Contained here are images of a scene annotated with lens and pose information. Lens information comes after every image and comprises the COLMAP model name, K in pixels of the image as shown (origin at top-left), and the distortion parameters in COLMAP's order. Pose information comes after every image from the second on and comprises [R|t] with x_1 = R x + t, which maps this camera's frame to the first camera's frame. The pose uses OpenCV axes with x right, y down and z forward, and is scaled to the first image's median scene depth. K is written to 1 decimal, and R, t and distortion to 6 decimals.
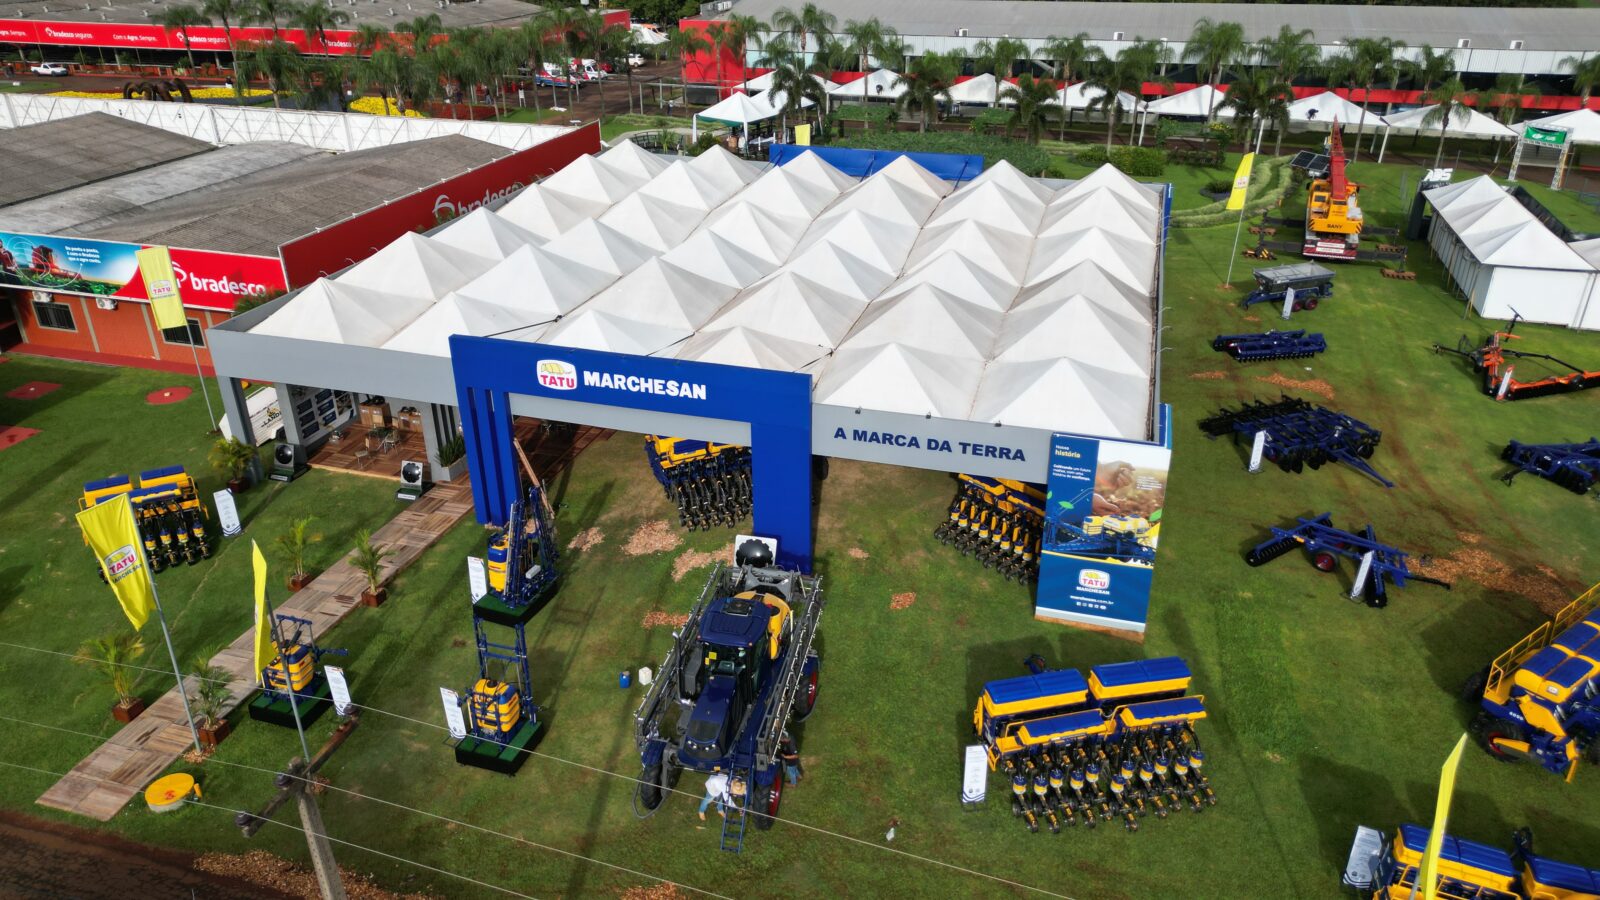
lens RADIAL K [[1095.9, 0, 807.6], [0, 1095.9, 445.9], [0, 0, 1]] dist [0.171312, -0.370906]
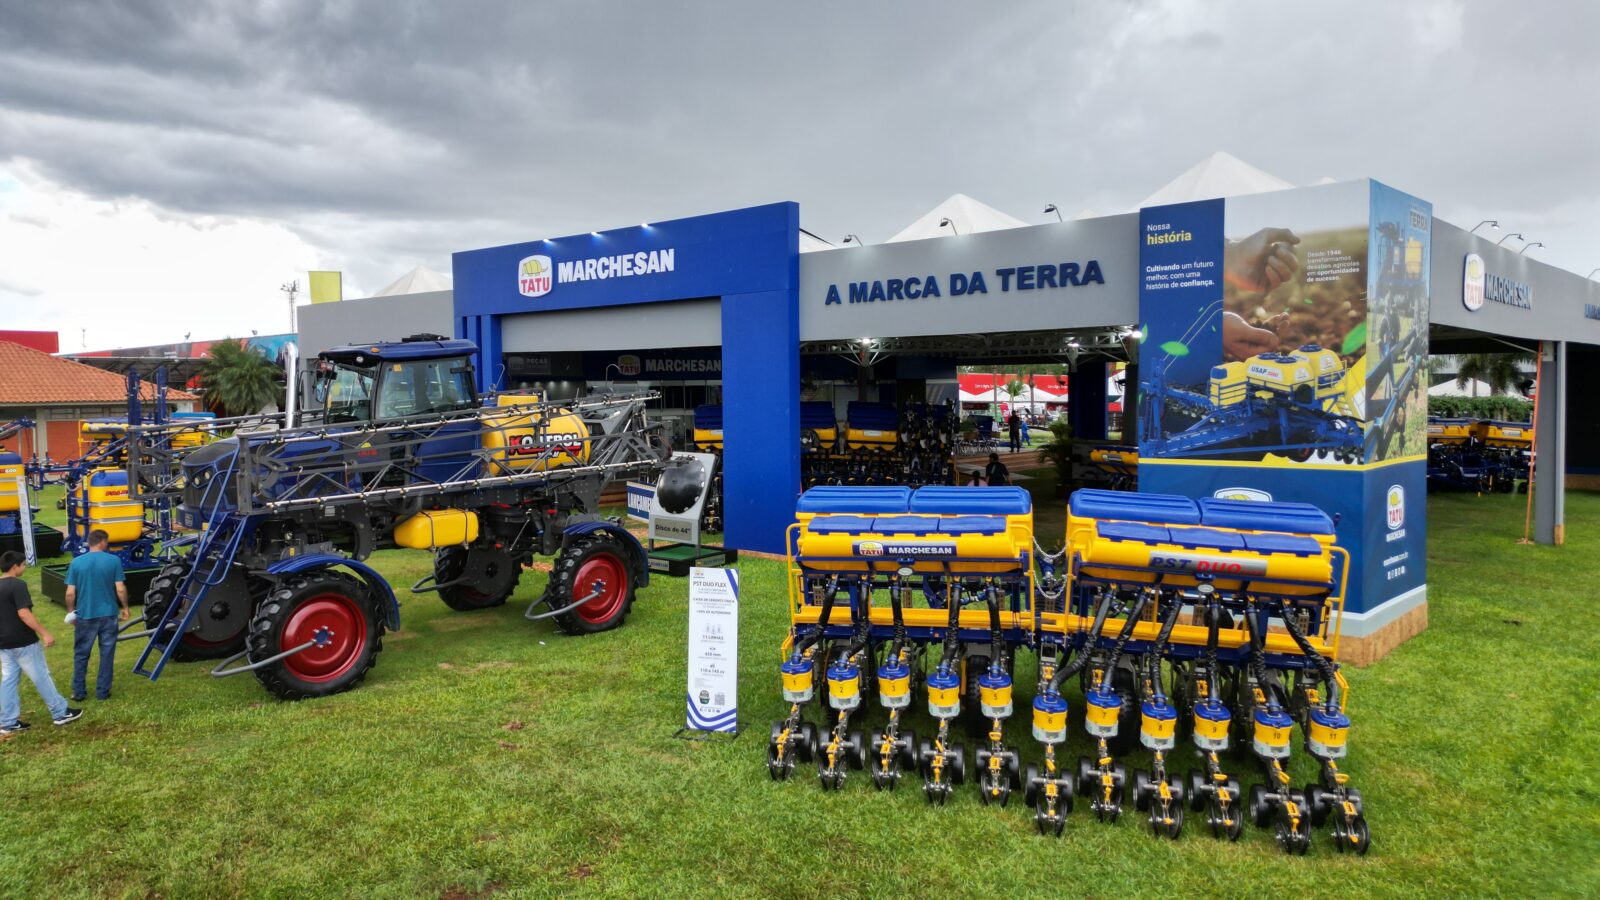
lens RADIAL K [[1095.9, 0, 807.6], [0, 1095.9, 445.9], [0, 0, 1]] dist [0.171312, -0.370906]
pose [[0.902852, 0.016624, -0.429630, 0.298813], [-0.180977, 0.921111, -0.344676, 0.298157], [0.390008, 0.388944, 0.834636, 0.518741]]
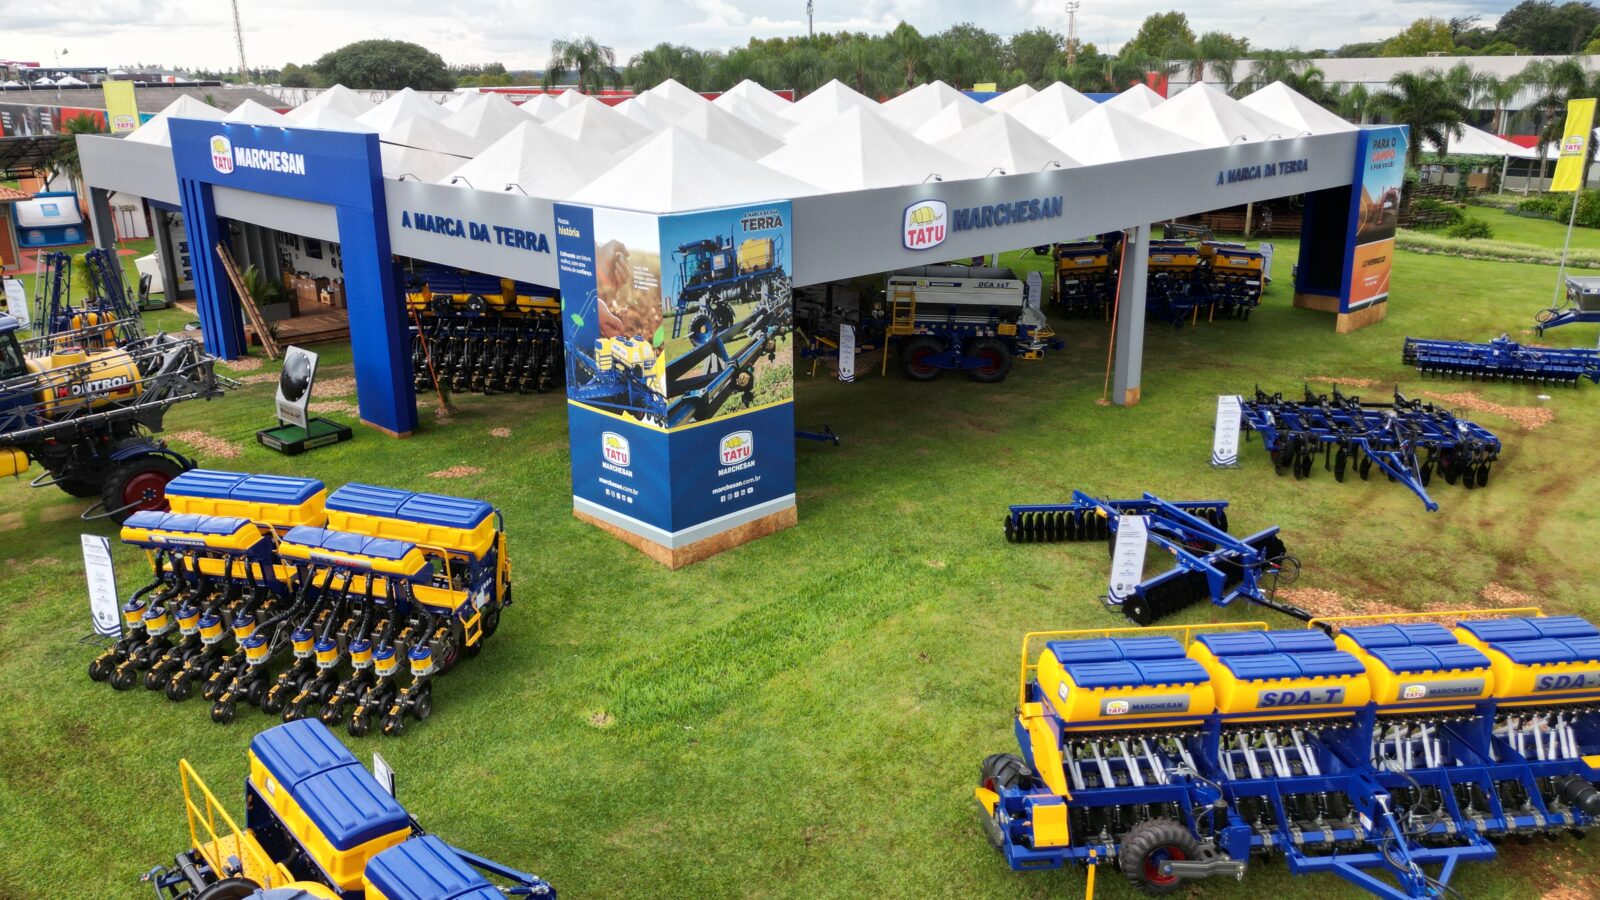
lens RADIAL K [[1175.5, 0, 801.6], [0, 1175.5, 466.7], [0, 0, 1]] dist [0.036342, -0.005084]
pose [[0.880280, 0.149455, -0.450301, 0.666496], [-0.203983, 0.976114, -0.074786, 0.160639], [0.428368, 0.157687, 0.889739, 0.449757]]
